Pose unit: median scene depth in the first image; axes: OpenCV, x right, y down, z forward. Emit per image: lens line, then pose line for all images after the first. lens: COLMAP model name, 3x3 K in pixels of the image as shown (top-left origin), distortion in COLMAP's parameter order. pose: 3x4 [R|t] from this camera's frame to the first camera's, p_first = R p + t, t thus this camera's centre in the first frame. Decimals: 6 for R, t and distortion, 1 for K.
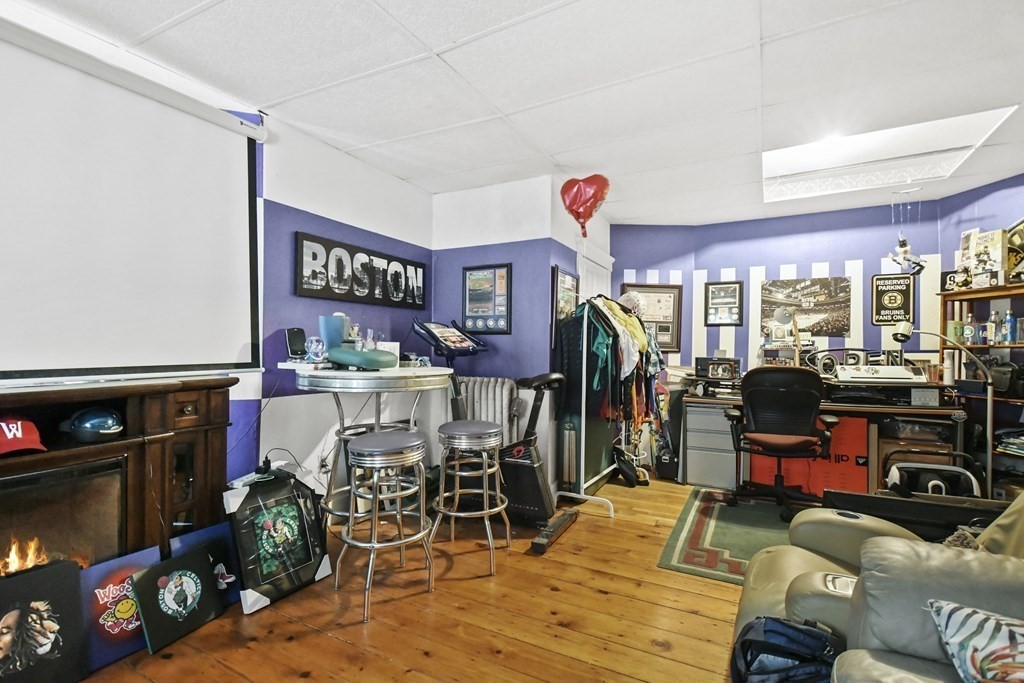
lens RADIAL K [[474.8, 0, 505.1], [0, 474.8, 345.9], [0, 0, 1]] dist [0.003384, 0.000083]
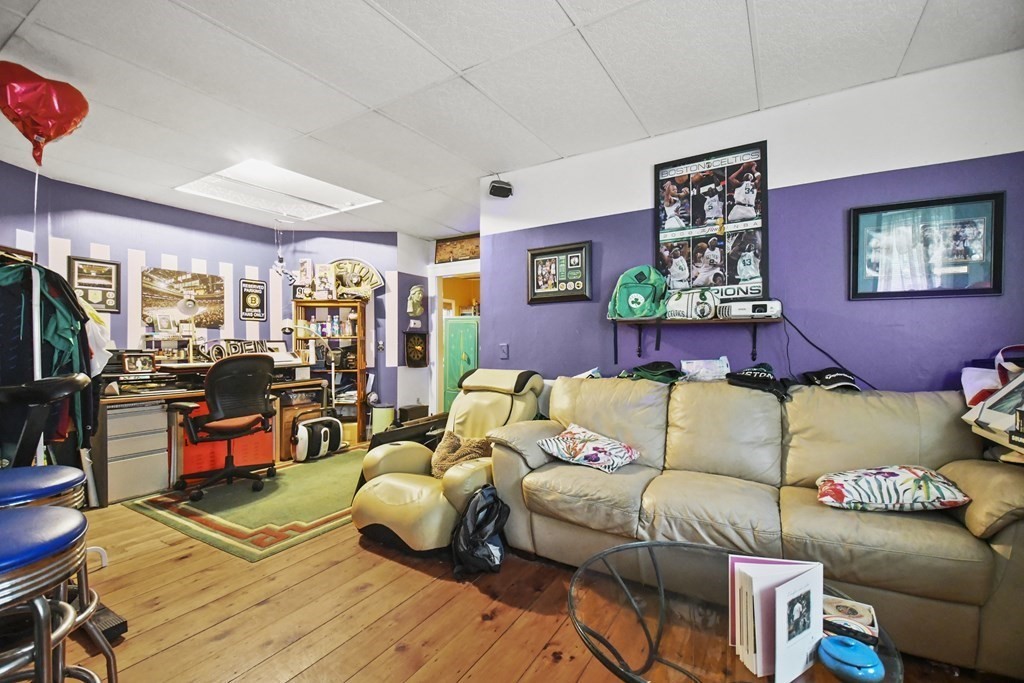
lens RADIAL K [[448.1, 0, 514.8], [0, 448.1, 344.8], [0, 0, 1]] dist [0.001146, 0.000093]
pose [[0.041295, -0.008211, 0.999113, -0.406678], [-0.002667, 0.999962, 0.008328, 0.009914], [-0.999143, -0.003008, 0.041272, 0.312898]]
